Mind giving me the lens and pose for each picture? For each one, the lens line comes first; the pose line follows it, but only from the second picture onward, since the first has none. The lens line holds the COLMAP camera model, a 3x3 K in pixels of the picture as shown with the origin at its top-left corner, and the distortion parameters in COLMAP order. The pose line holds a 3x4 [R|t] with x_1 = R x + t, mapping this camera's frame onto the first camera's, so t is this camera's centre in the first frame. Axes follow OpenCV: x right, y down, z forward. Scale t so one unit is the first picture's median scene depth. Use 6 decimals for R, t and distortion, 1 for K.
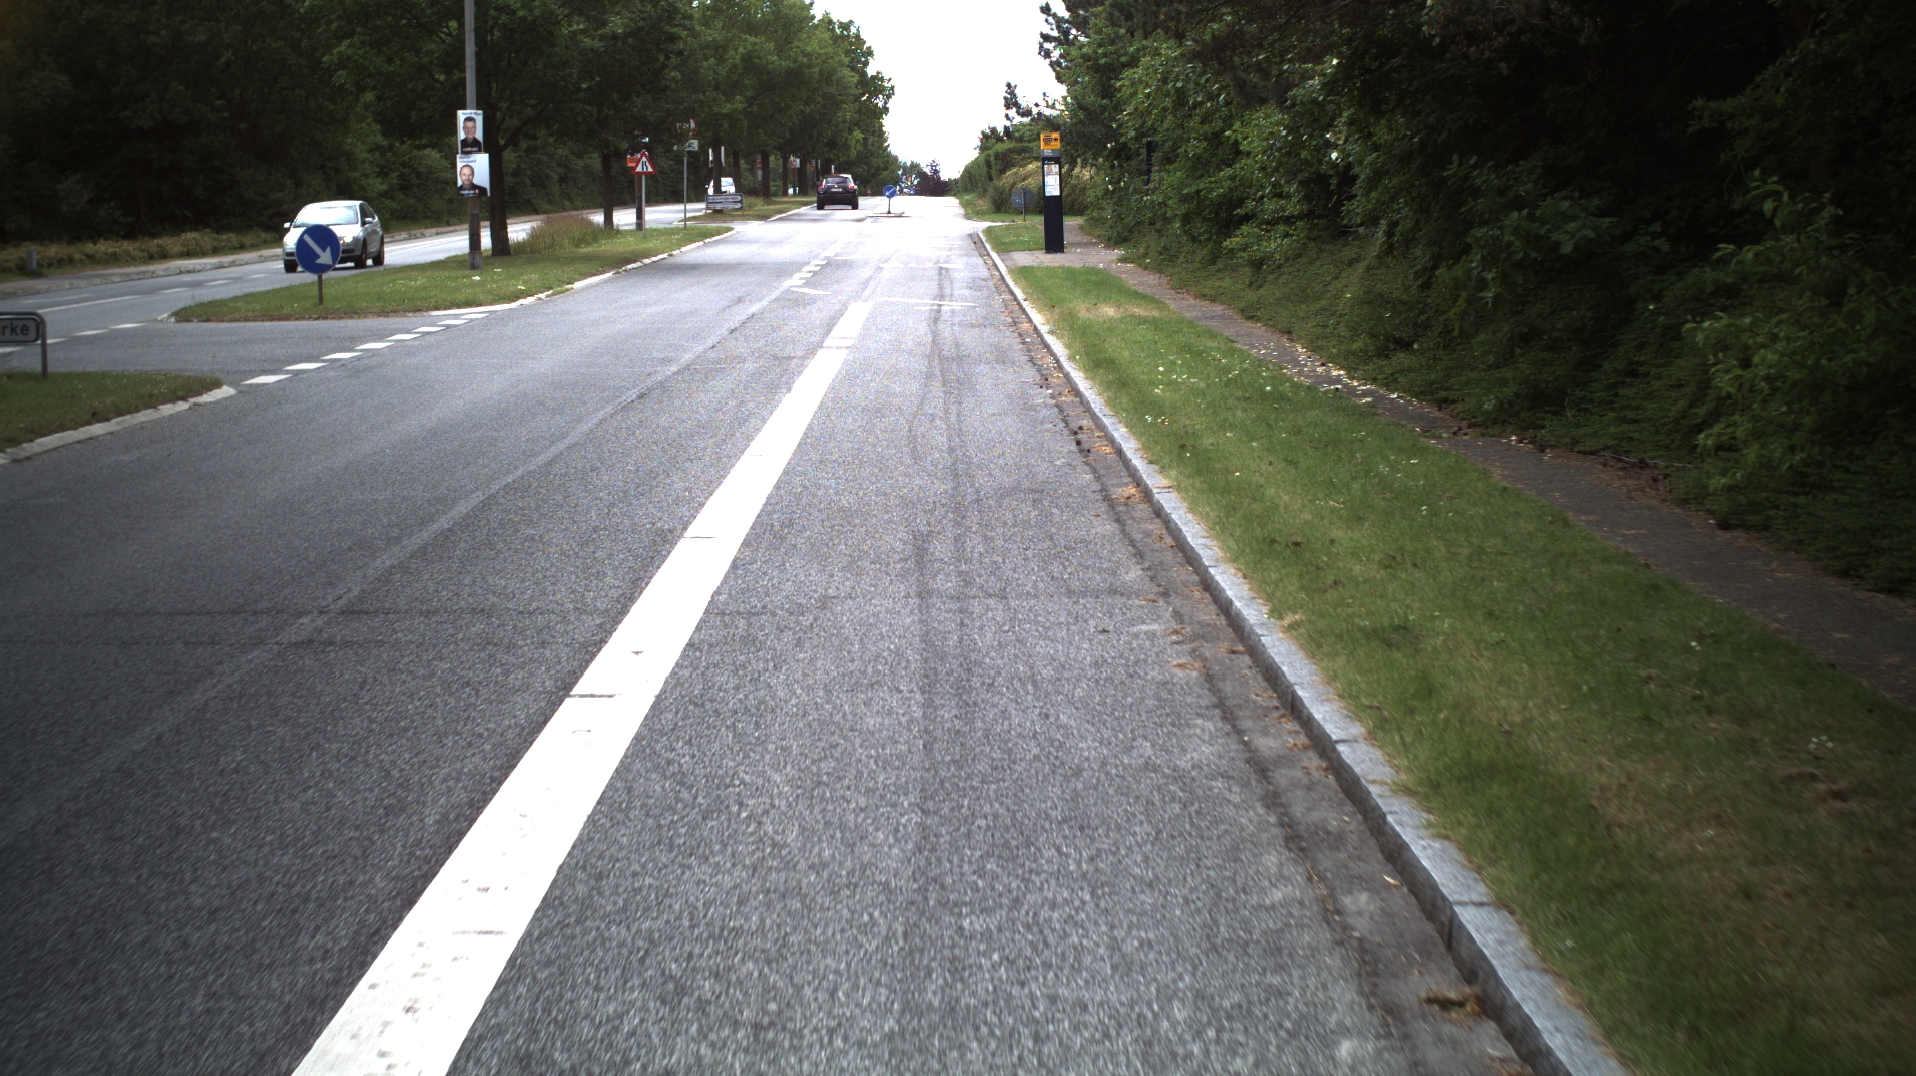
lens RADIAL K [[10933.1, 0, 956.4], [0, 10933.1, 538.9], [0, 0, 1]] dist [-2.309735, 0.000000]
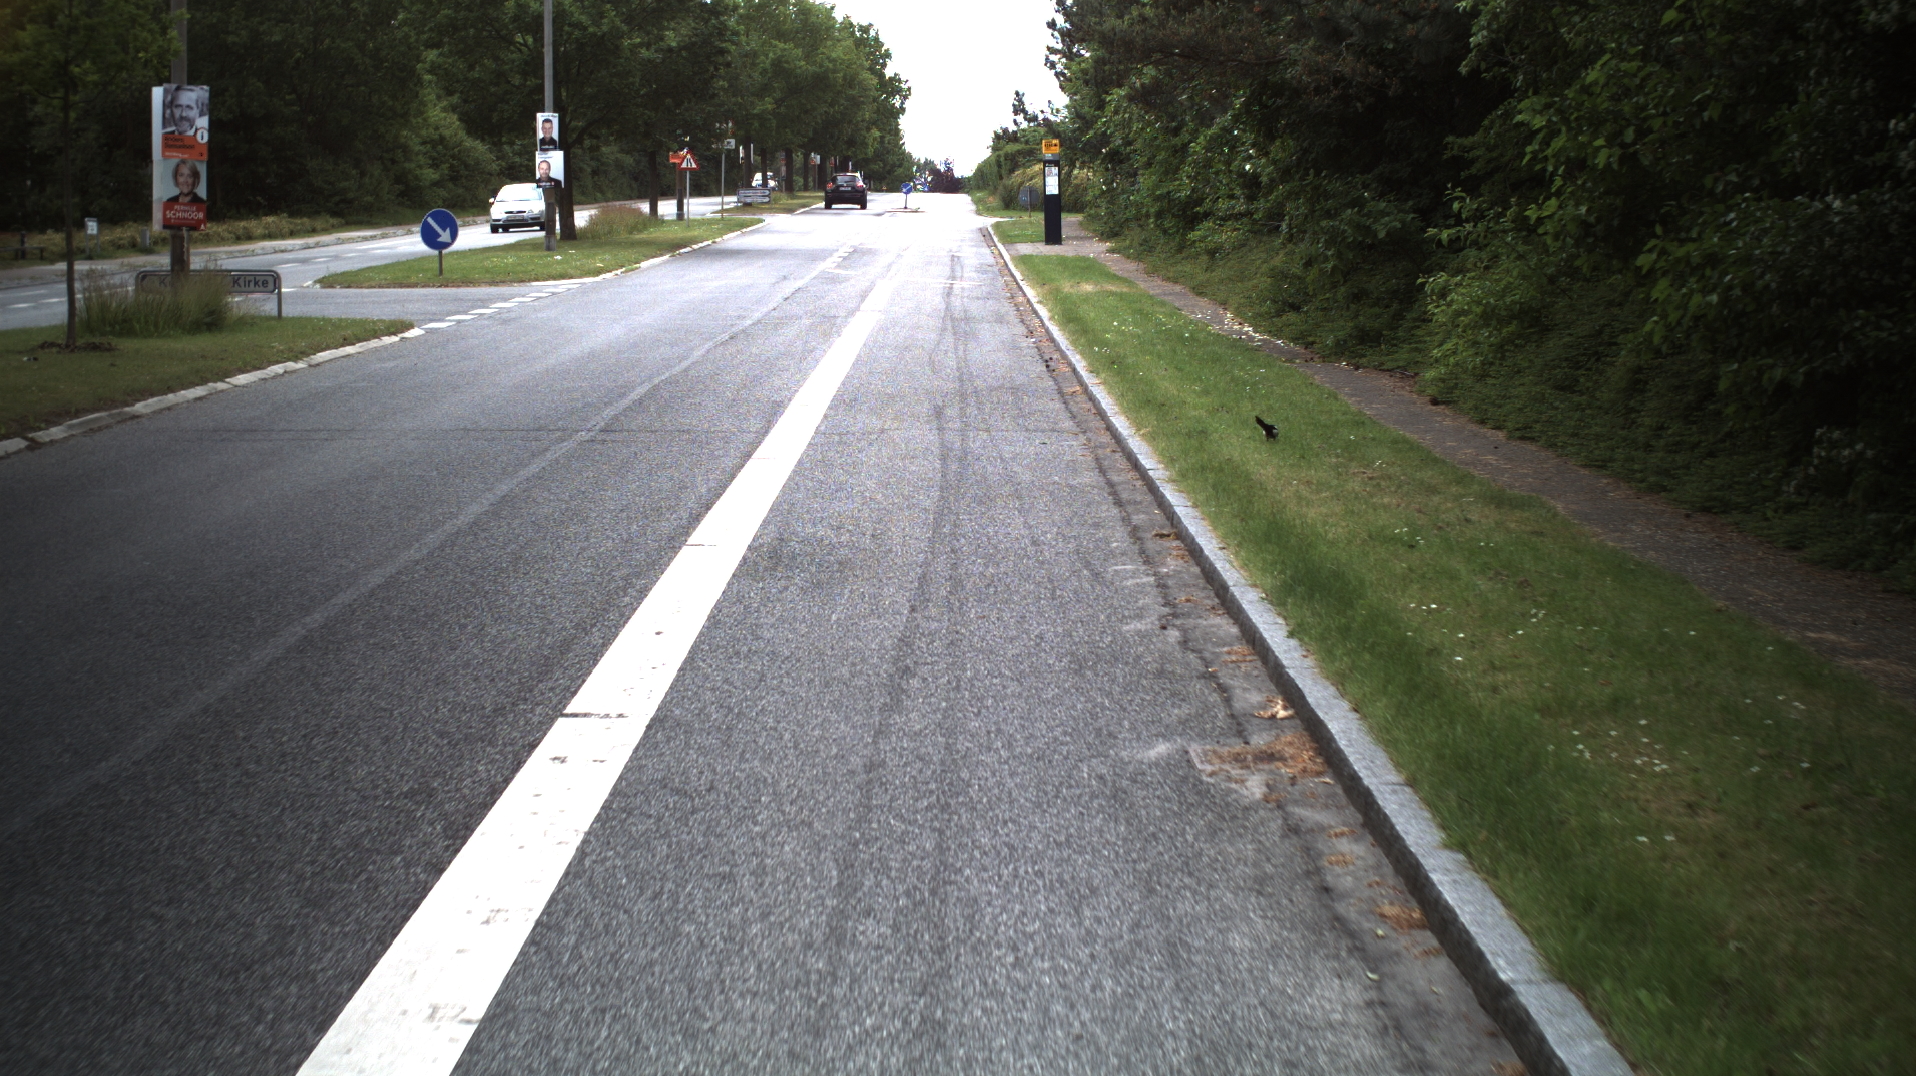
lens RADIAL K [[12424.3, 0, 966.0], [0, 12424.3, 533.8], [0, 0, 1]] dist [-2.999409, 0.000000]
pose [[0.999904, 0.013827, -0.000077, 0.000718], [-0.013827, 0.999897, -0.003910, 0.015893], [0.000023, 0.003910, 0.999992, -0.509326]]
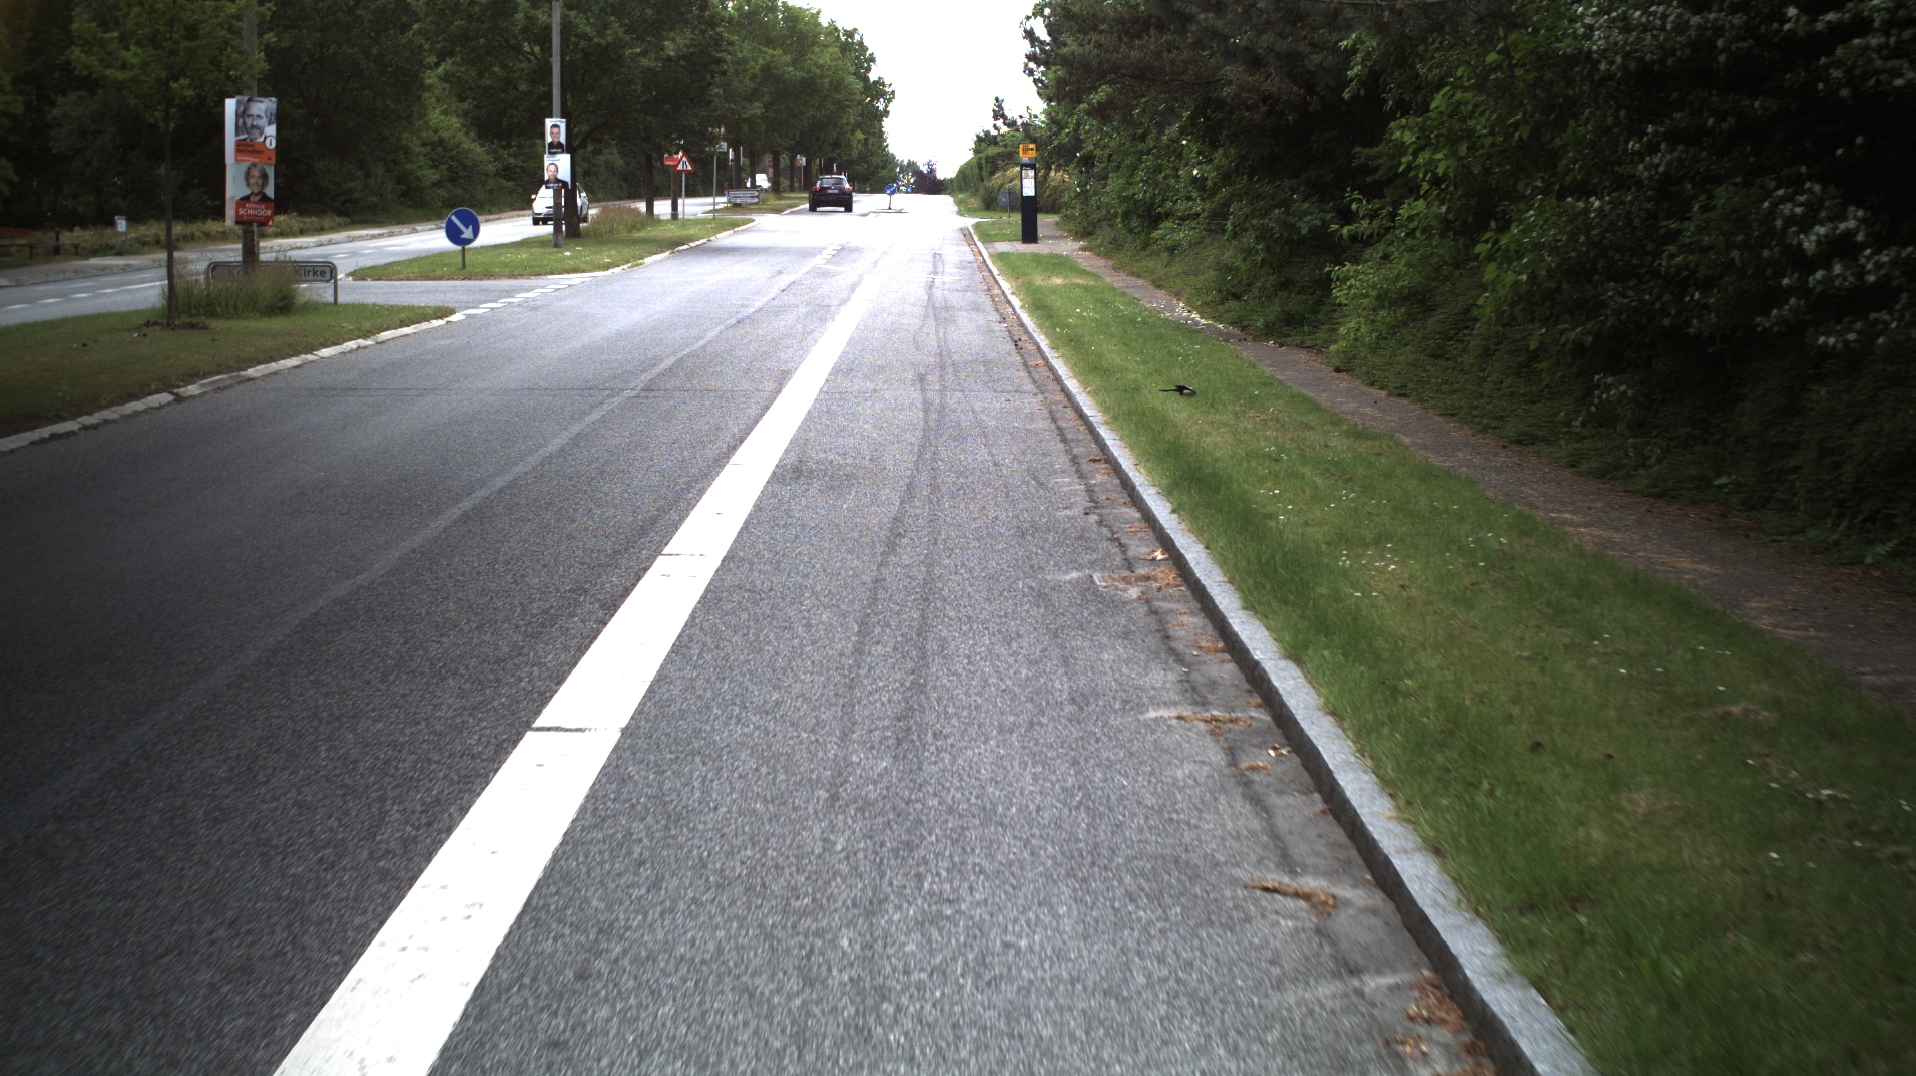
lens RADIAL K [[13369.1, 0, 949.9], [0, 13369.1, 539.0], [0, 0, 1]] dist [-3.412499, 0.000000]
pose [[0.999871, 0.016054, -0.000105, 0.001473], [-0.016054, 0.999856, -0.005535, 0.025786], [0.000016, 0.005536, 0.999985, -0.827224]]
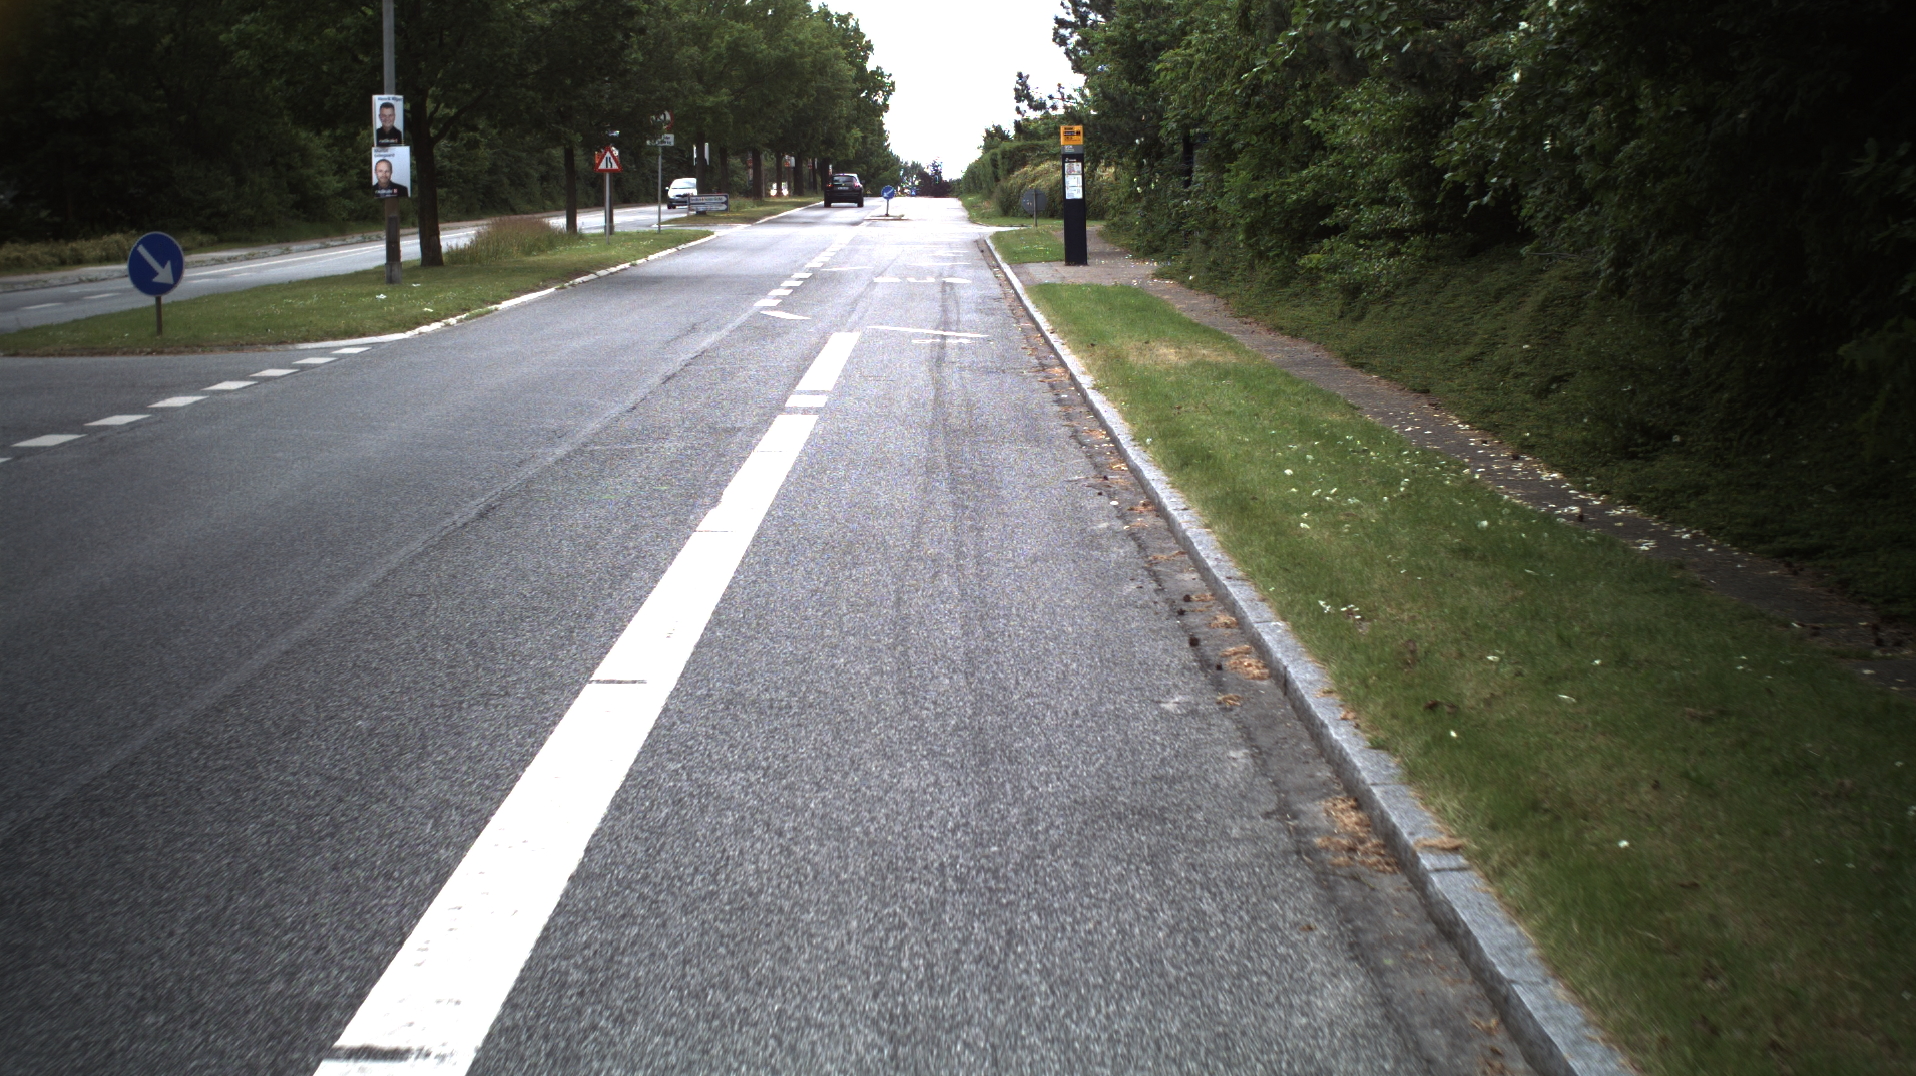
lens RADIAL K [[9715.7, 0, 959.6], [0, 9715.7, 543.1], [0, 0, 1]] dist [-1.740356, 0.000000]
pose [[0.999989, 0.004643, 0.000692, -0.001113], [-0.004646, 0.999979, 0.004442, -0.013266], [-0.000671, -0.004445, 0.999990, 0.406985]]
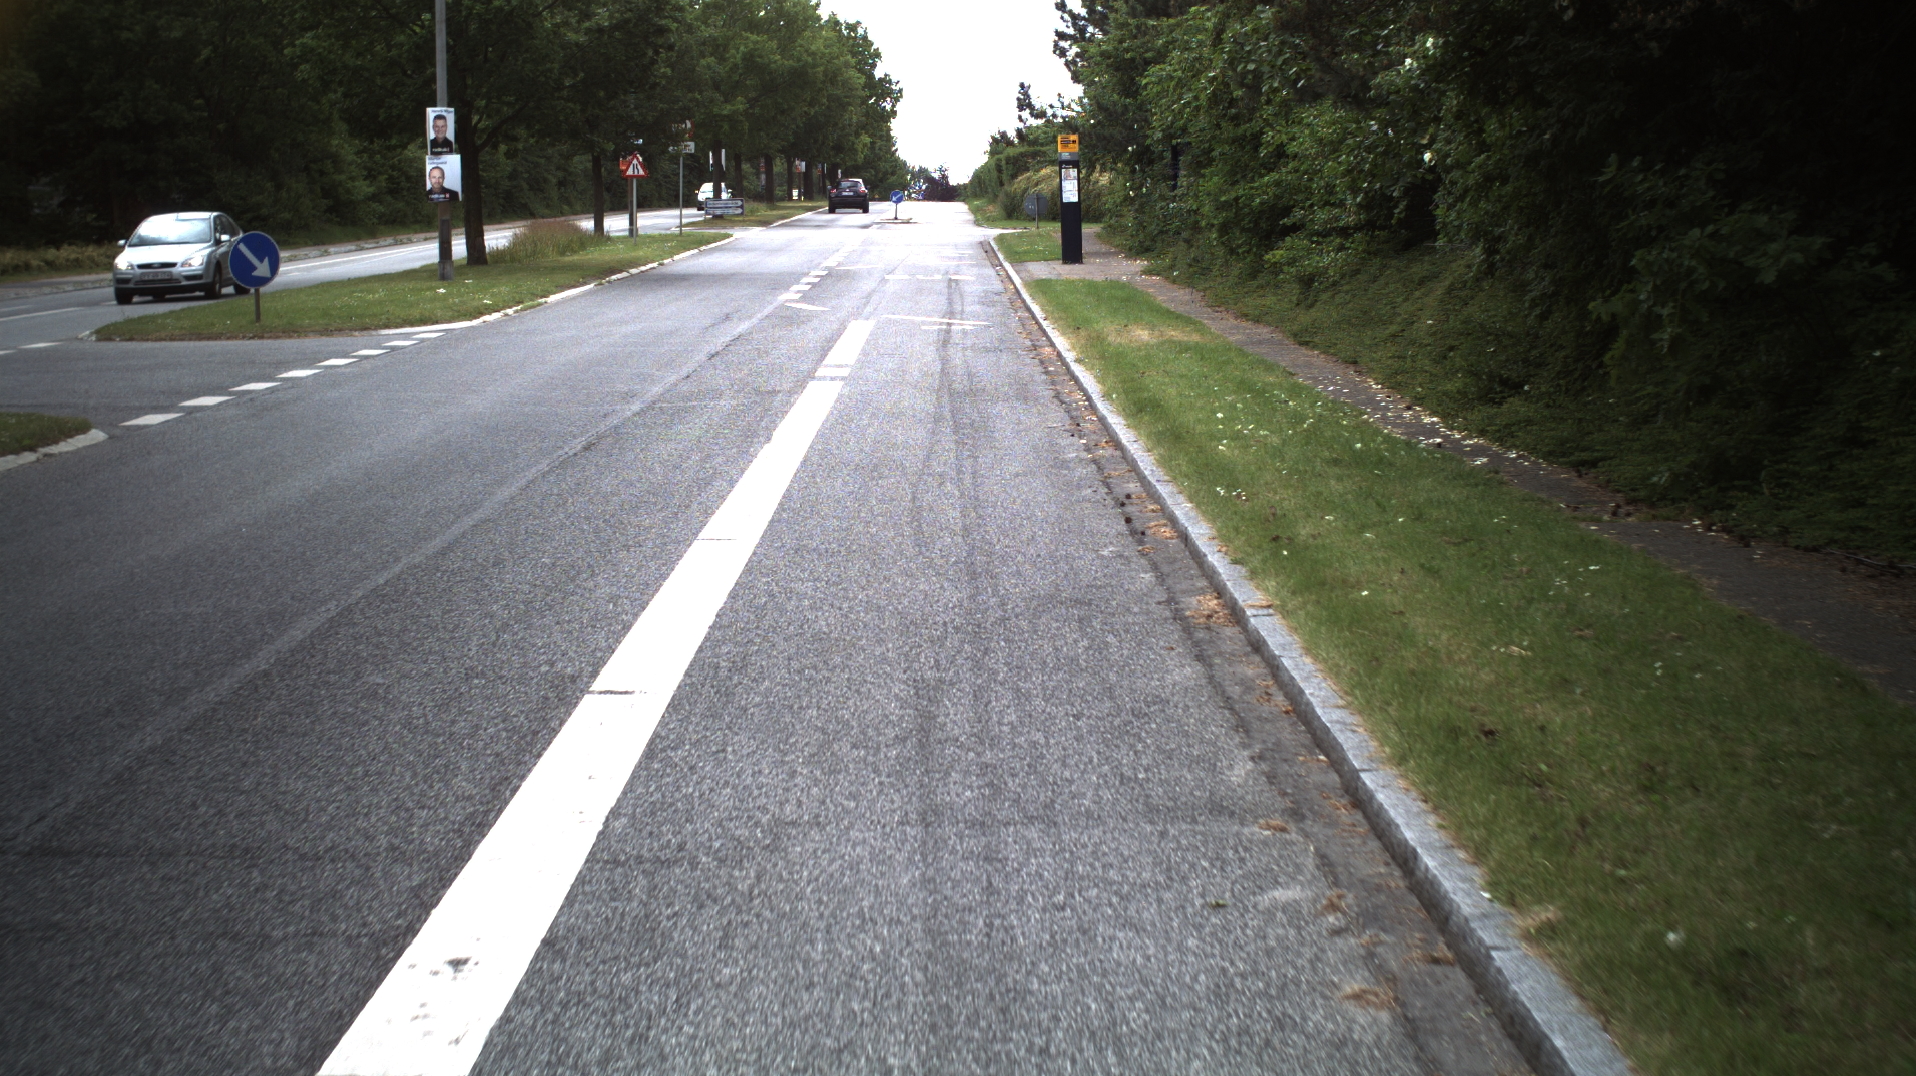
lens RADIAL K [[10933.1, 0, 960.4], [0, 10933.1, 534.1], [0, 0, 1]] dist [-2.309735, 0.000000]
pose [[0.999994, 0.003397, -0.000311, -0.000440], [-0.003397, 0.999994, -0.000932, -0.004945], [0.000308, 0.000933, 1.000000, 0.151678]]
